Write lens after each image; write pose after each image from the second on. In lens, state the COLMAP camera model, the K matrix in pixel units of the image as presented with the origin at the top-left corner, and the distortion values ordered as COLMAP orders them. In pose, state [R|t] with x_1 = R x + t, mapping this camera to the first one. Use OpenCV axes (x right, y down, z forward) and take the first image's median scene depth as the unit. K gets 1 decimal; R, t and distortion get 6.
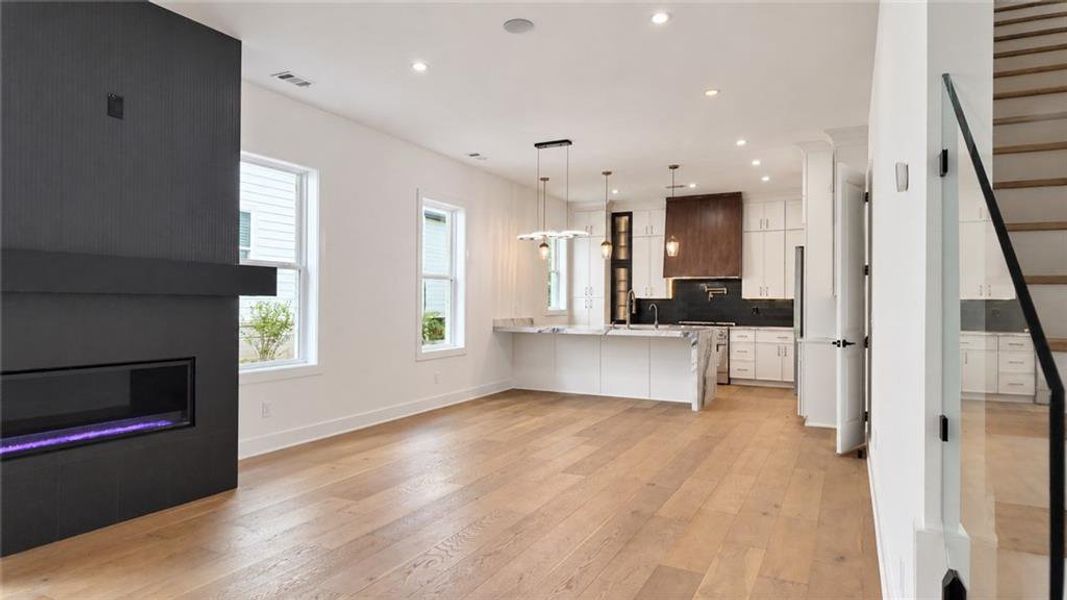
lens RADIAL K [[604.7, 0, 537.8], [0, 604.7, 295.3], [0, 0, 1]] dist [-0.001709, -0.008905]
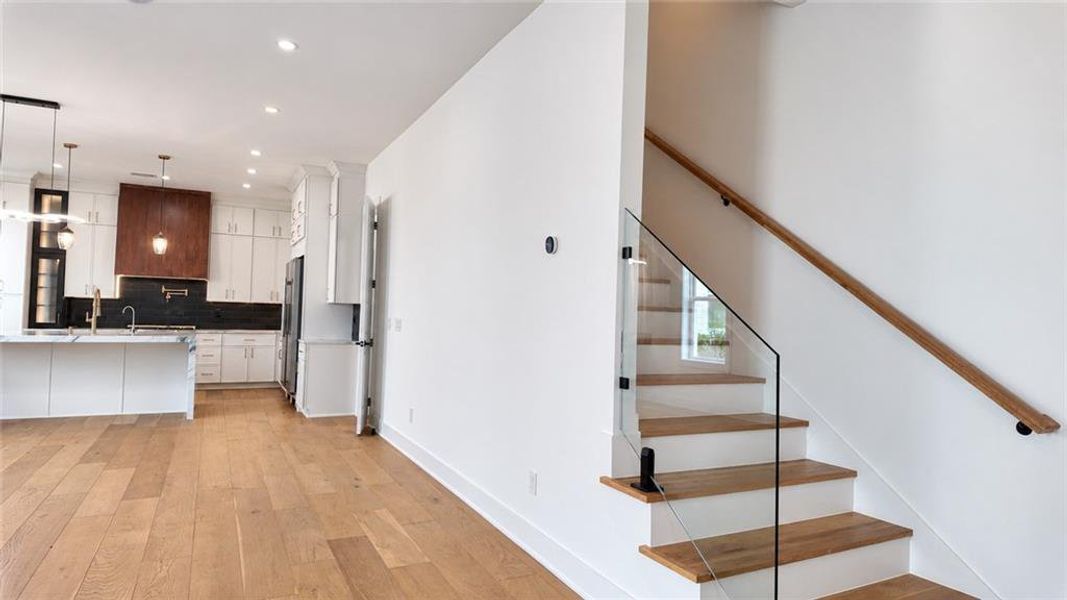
lens RADIAL K [[604.7, 0, 528.2], [0, 604.7, 298.0], [0, 0, 1]] dist [-0.001709, -0.008905]
pose [[0.580557, 0.031538, 0.813609, -0.159359], [-0.034677, 0.999301, -0.013992, -0.004339], [-0.813481, -0.020090, 0.581244, 0.009777]]
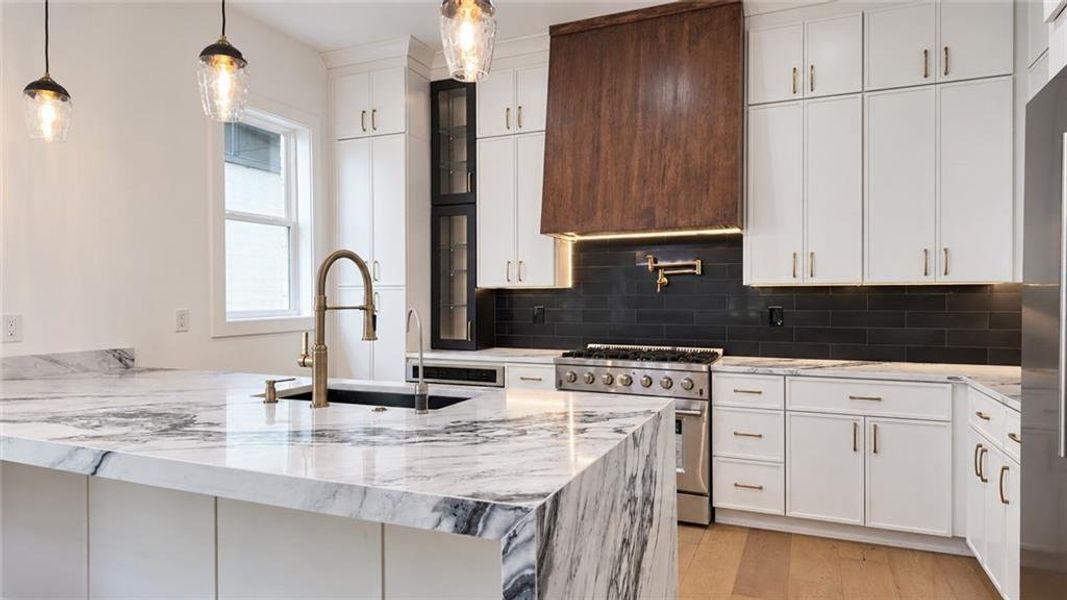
lens RADIAL K [[604.7, 0, 536.2], [0, 604.7, 306.4], [0, 0, 1]] dist [-0.001709, -0.008905]
pose [[0.997739, -0.008007, 0.066729, 0.189990], [0.006181, 0.999602, 0.027522, 0.007295], [-0.066923, -0.027048, 0.997391, 0.653323]]
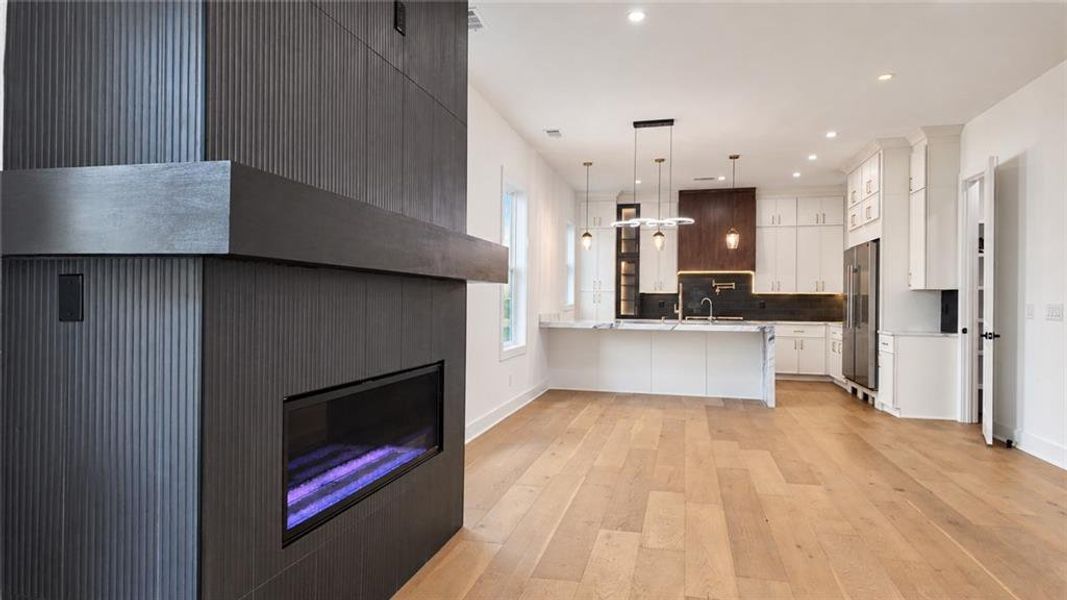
lens RADIAL K [[604.7, 0, 526.0], [0, 604.7, 302.4], [0, 0, 1]] dist [-0.001709, -0.008905]
pose [[0.978474, 0.002742, 0.206352, -0.248844], [-0.006478, 0.999827, 0.017431, 0.005246], [-0.206269, -0.018393, 0.978322, 0.093836]]
